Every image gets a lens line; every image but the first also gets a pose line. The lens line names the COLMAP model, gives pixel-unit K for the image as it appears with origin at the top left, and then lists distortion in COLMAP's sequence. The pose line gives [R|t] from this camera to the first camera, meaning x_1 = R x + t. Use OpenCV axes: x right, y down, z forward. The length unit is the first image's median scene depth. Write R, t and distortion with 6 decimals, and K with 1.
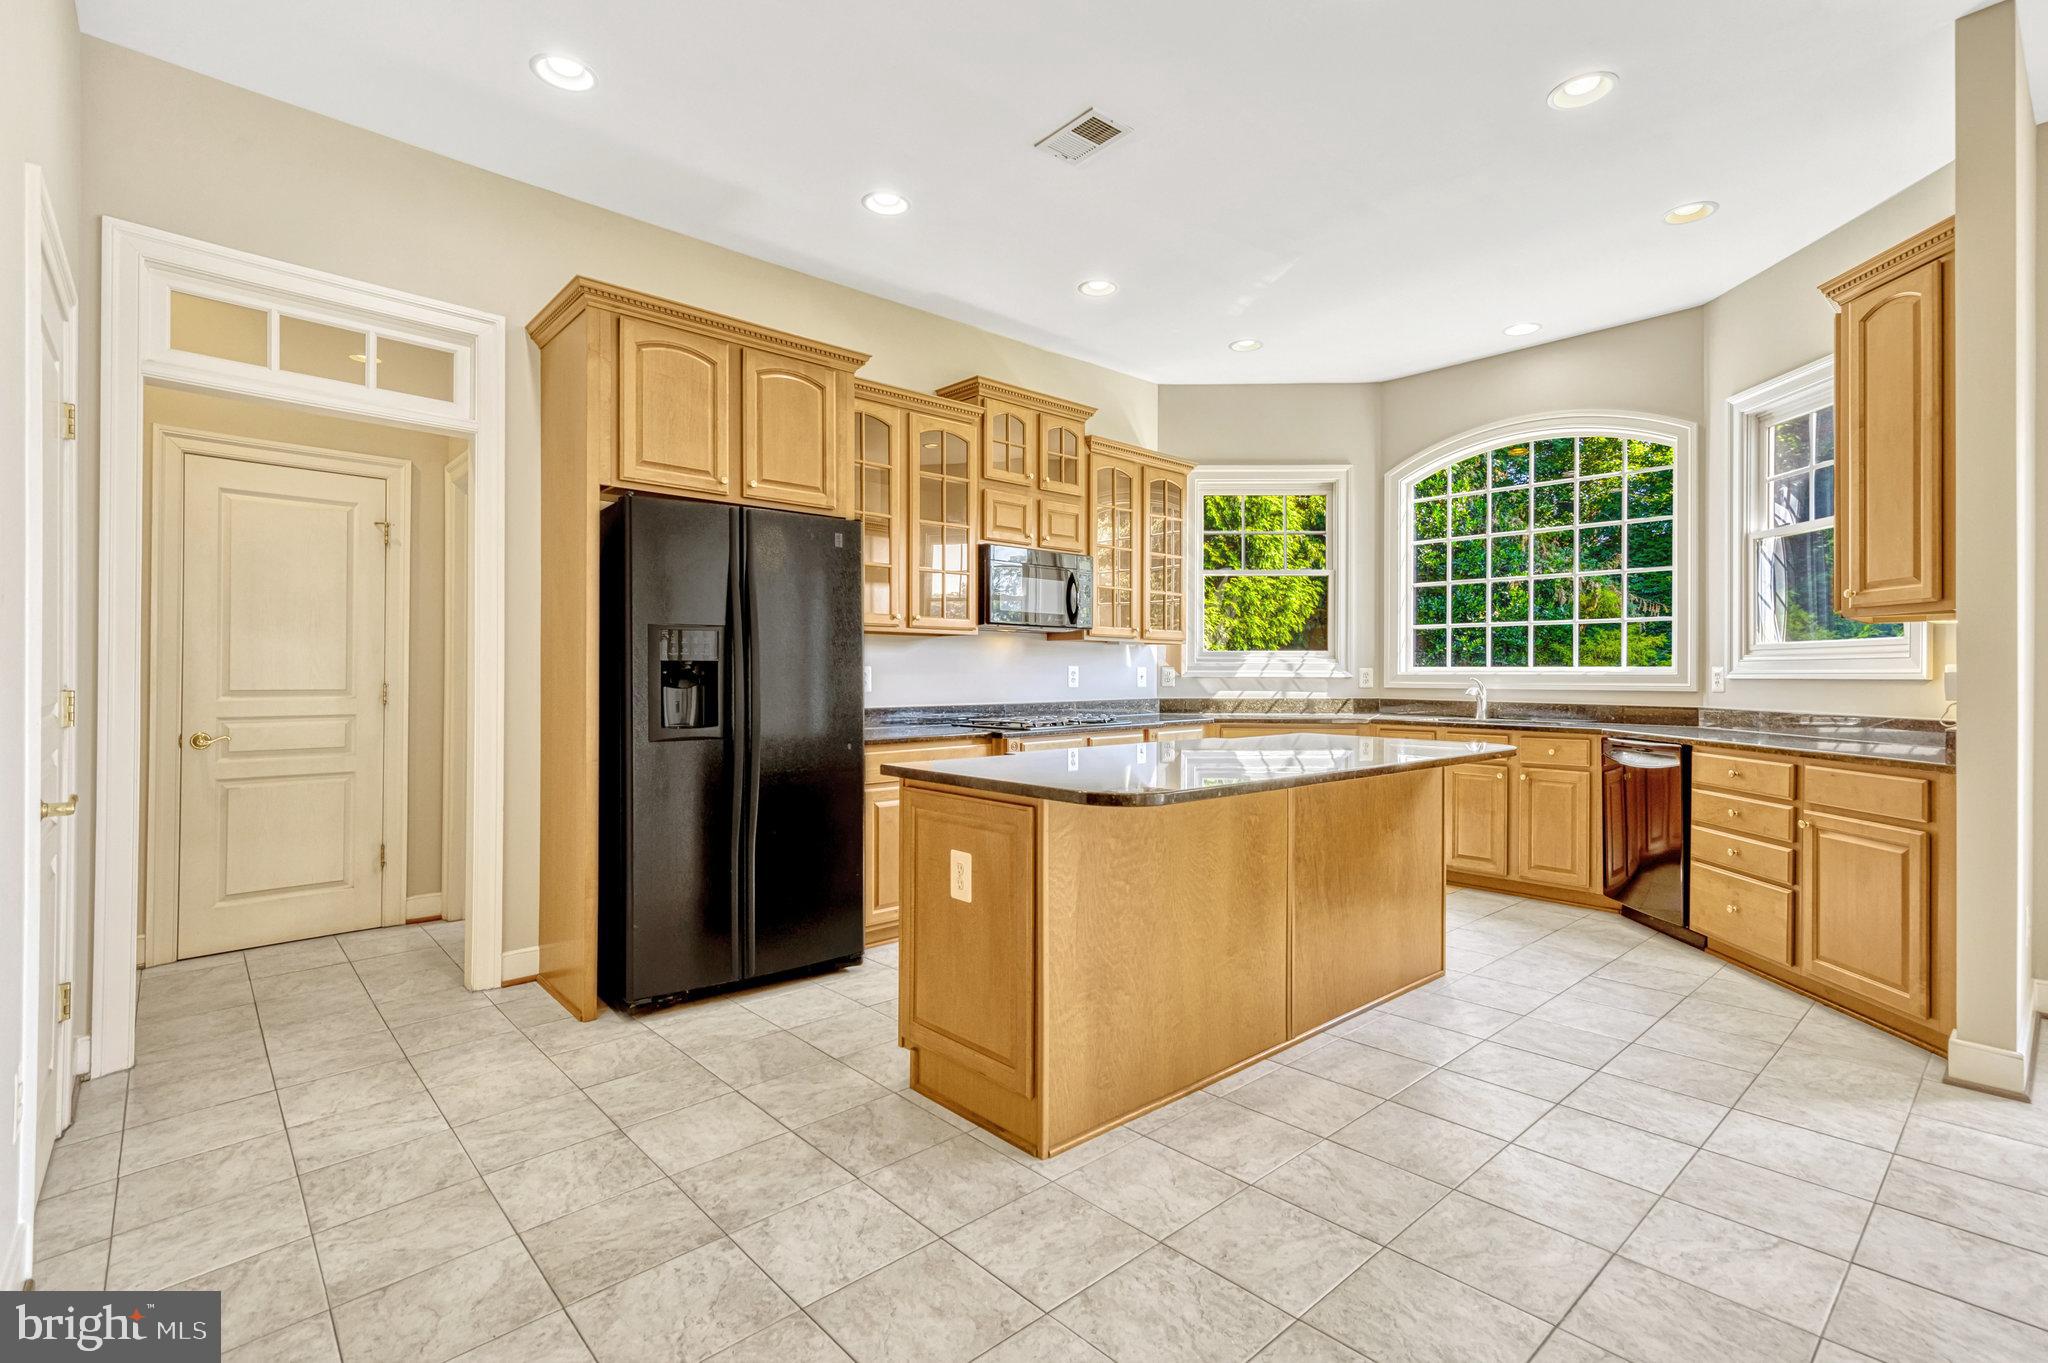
lens RADIAL K [[985.2, 0, 1035.2], [0, 985.2, 661.3], [0, 0, 1]] dist [0.038591, 0.000924]
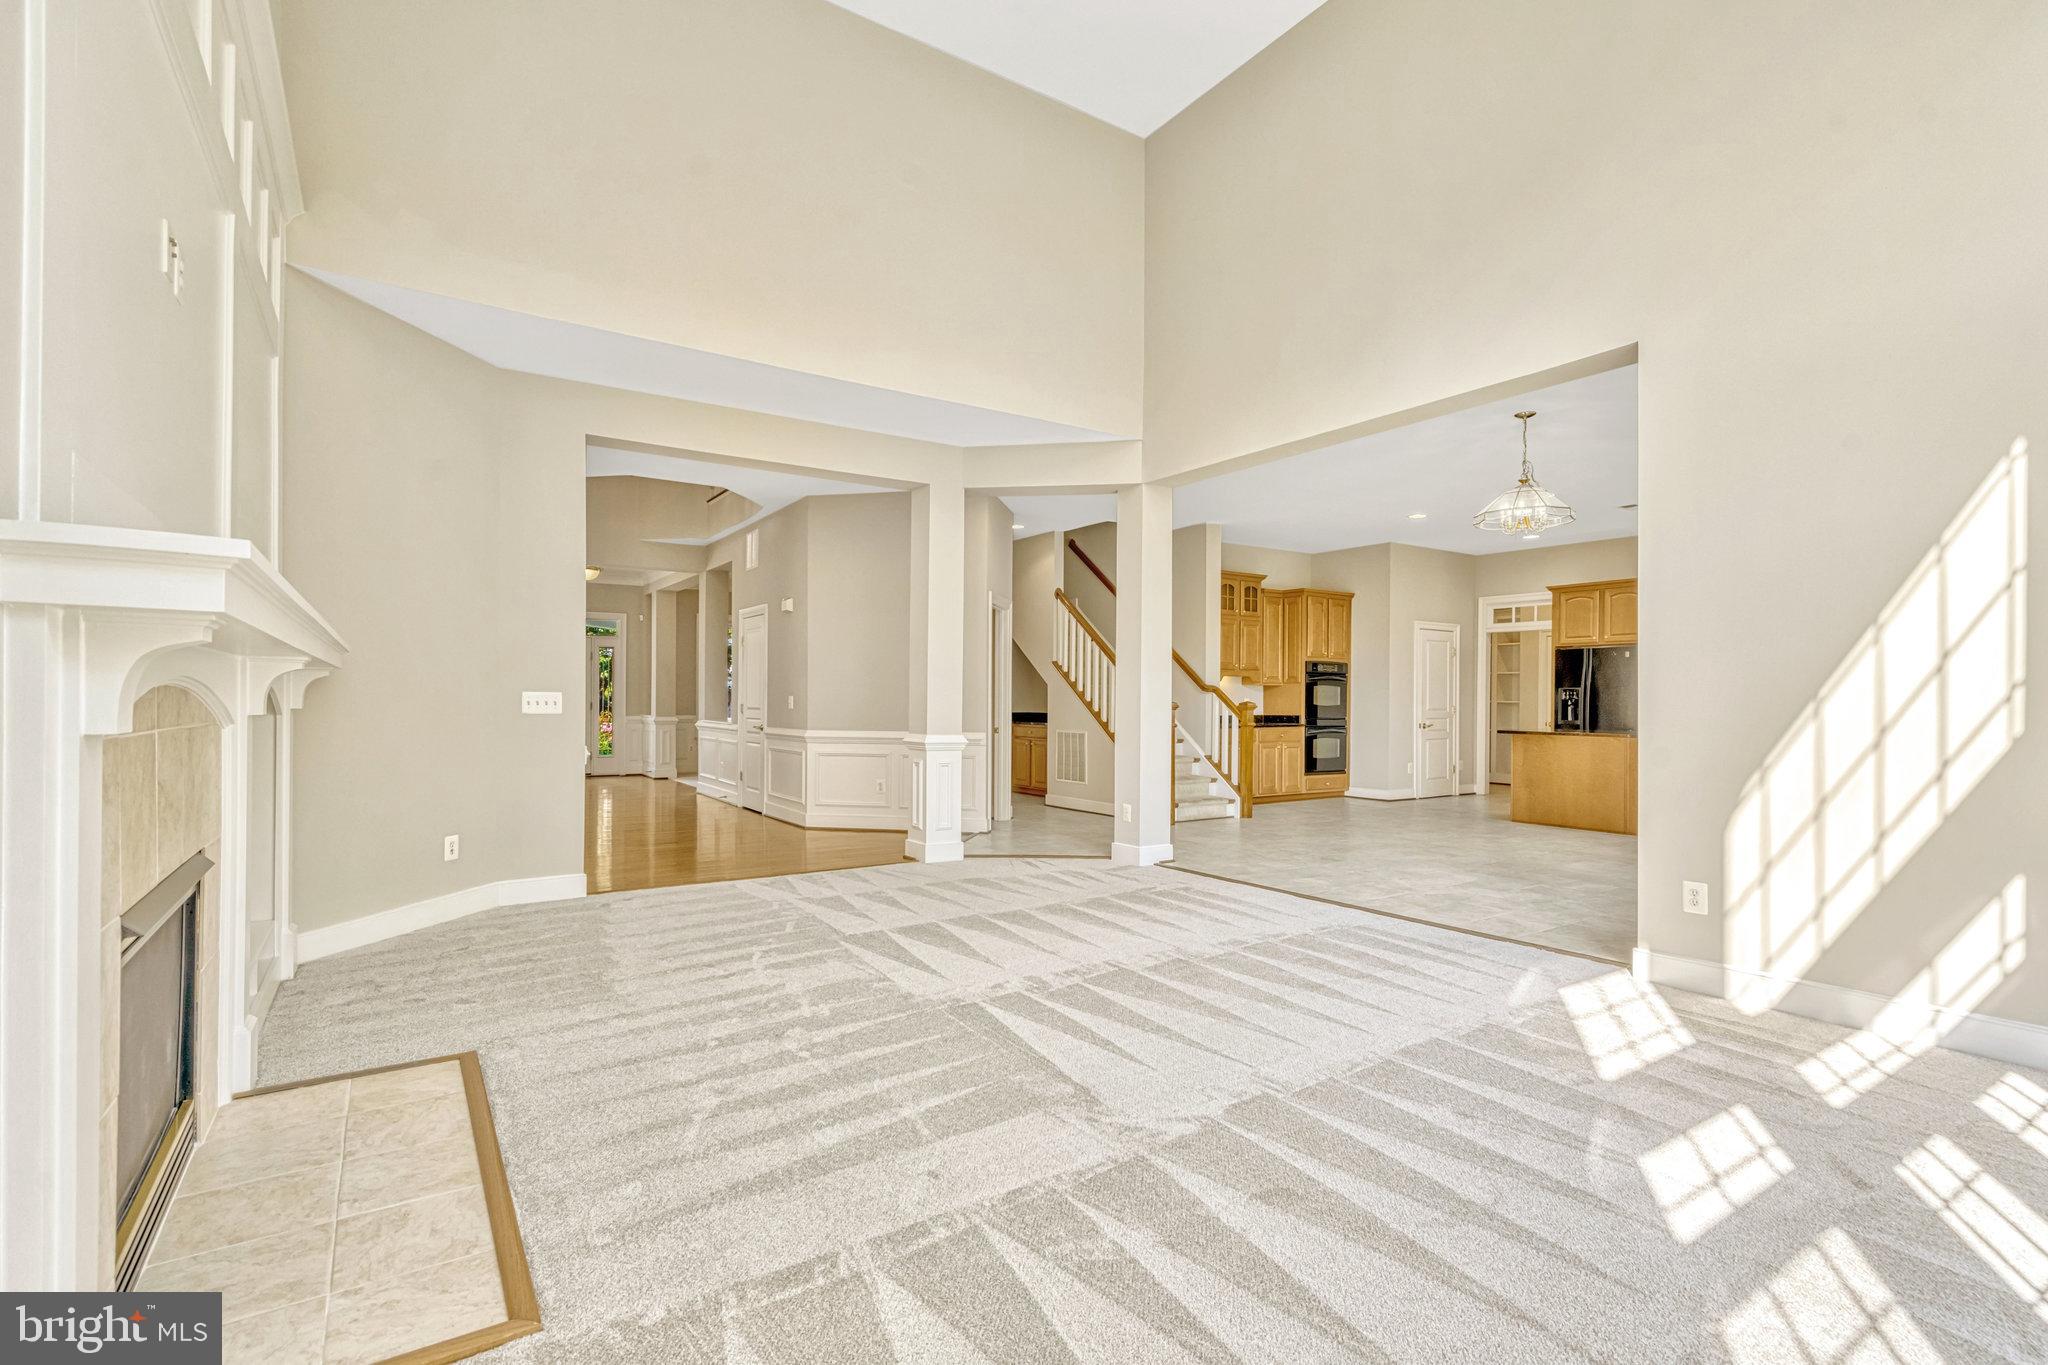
lens RADIAL K [[950.0, 0, 1020.1], [0, 950.0, 700.7], [0, 0, 1]] dist [0.001115, 0.000023]
pose [[-0.177325, -0.010696, -0.984094, 2.655113], [-0.001153, 0.999943, -0.010661, 0.034348], [0.984152, -0.000756, -0.177327, -0.175767]]
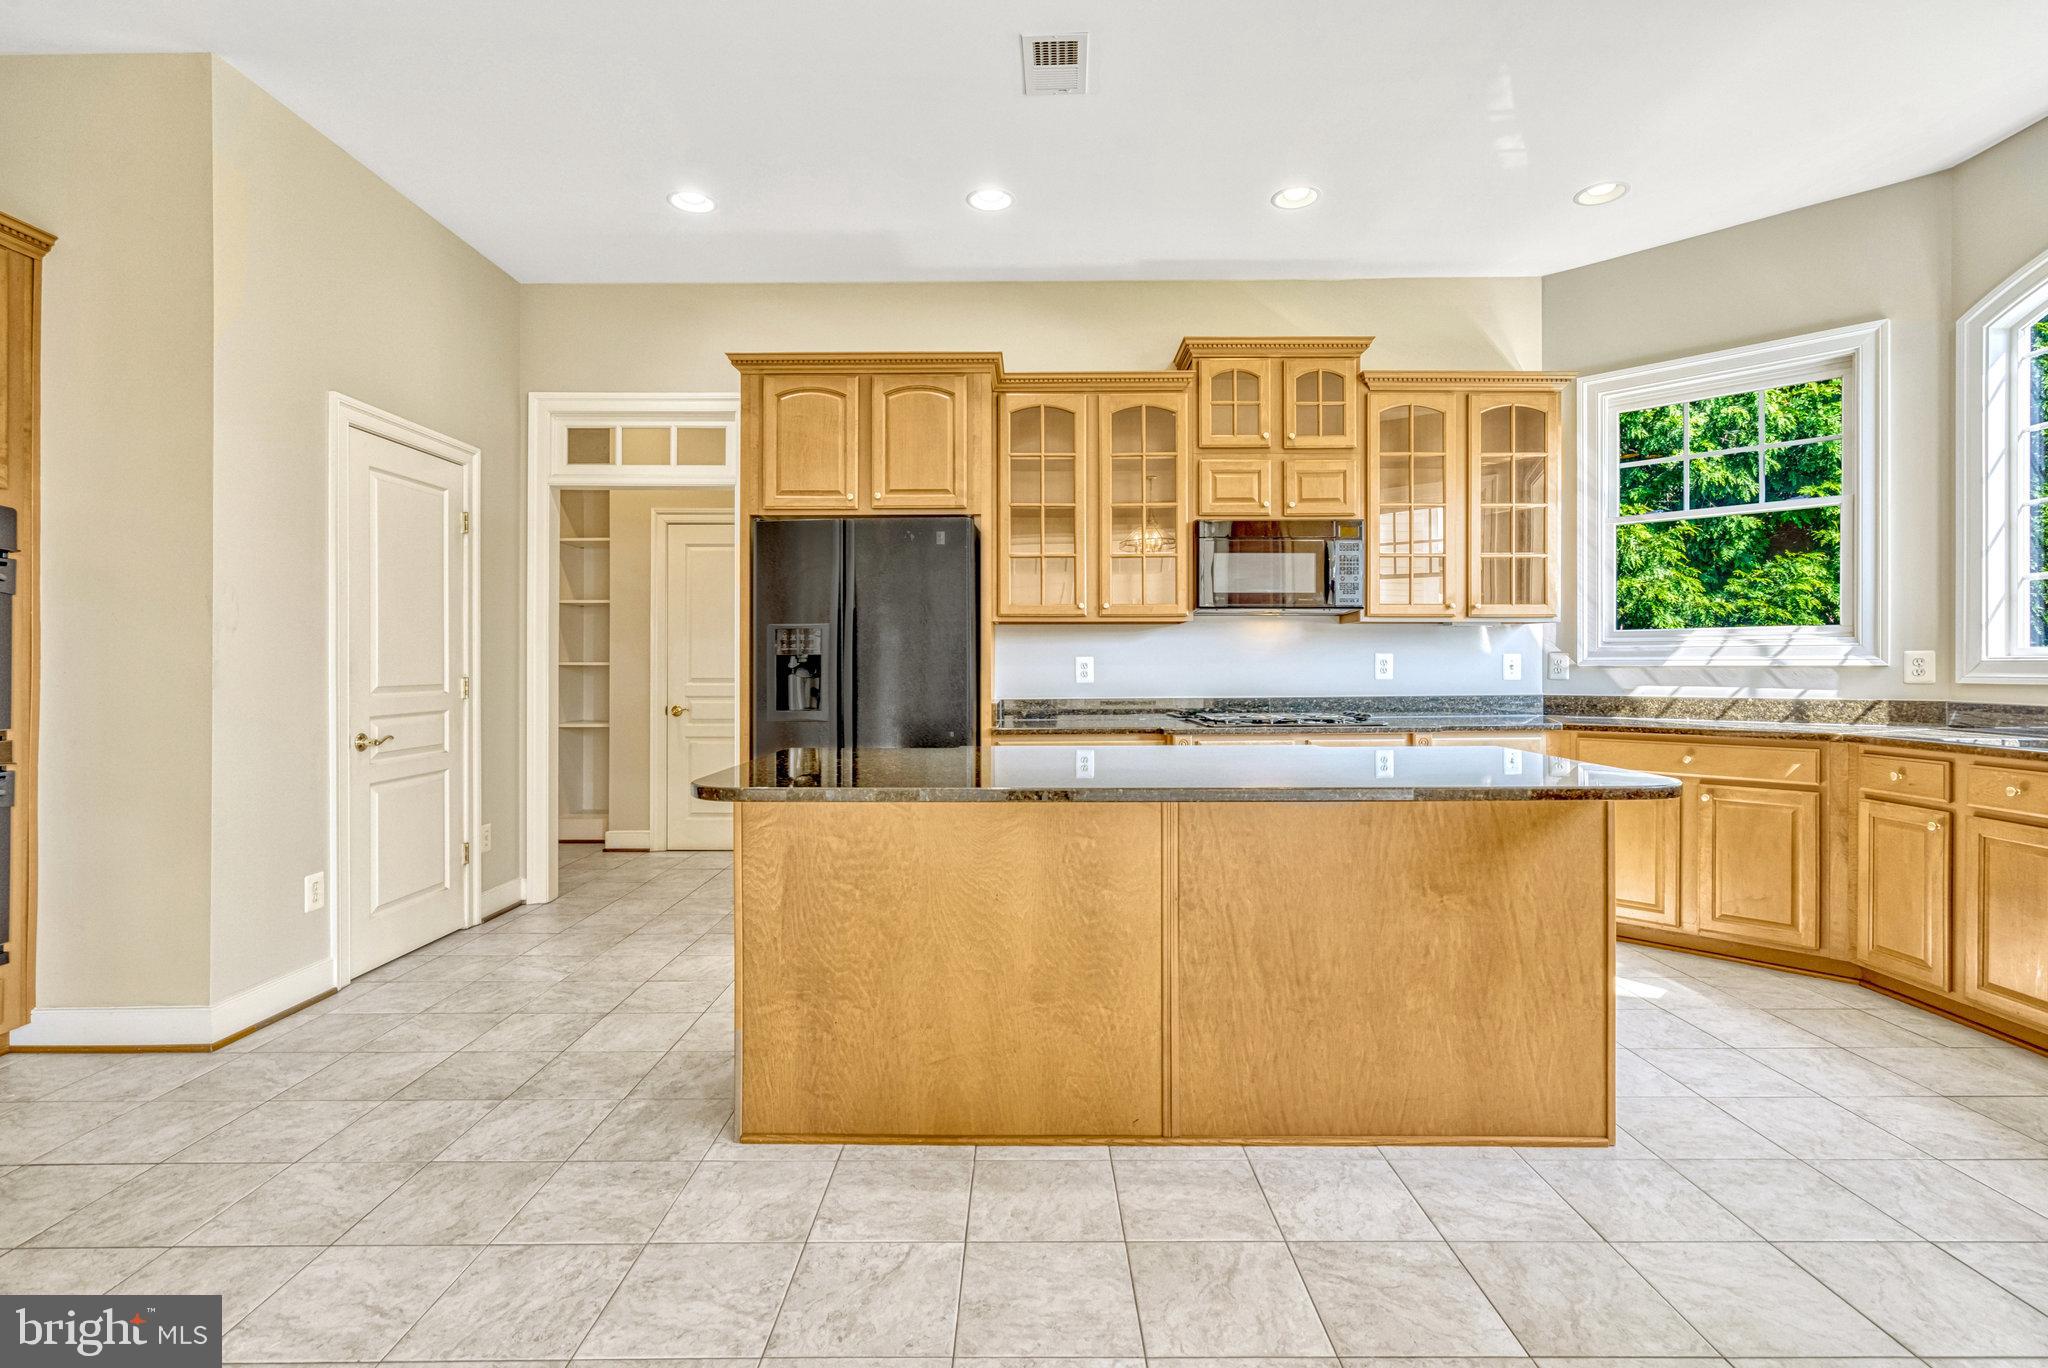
lens RADIAL K [[966.3, 0, 1025.3], [0, 966.3, 657.5], [0, 0, 1]] dist [0.004154, 0.000082]
pose [[0.716989, -0.010622, -0.697004, 0.577119], [0.012505, 0.999919, -0.002374, 0.009457], [0.696973, -0.007014, 0.717063, 0.320370]]
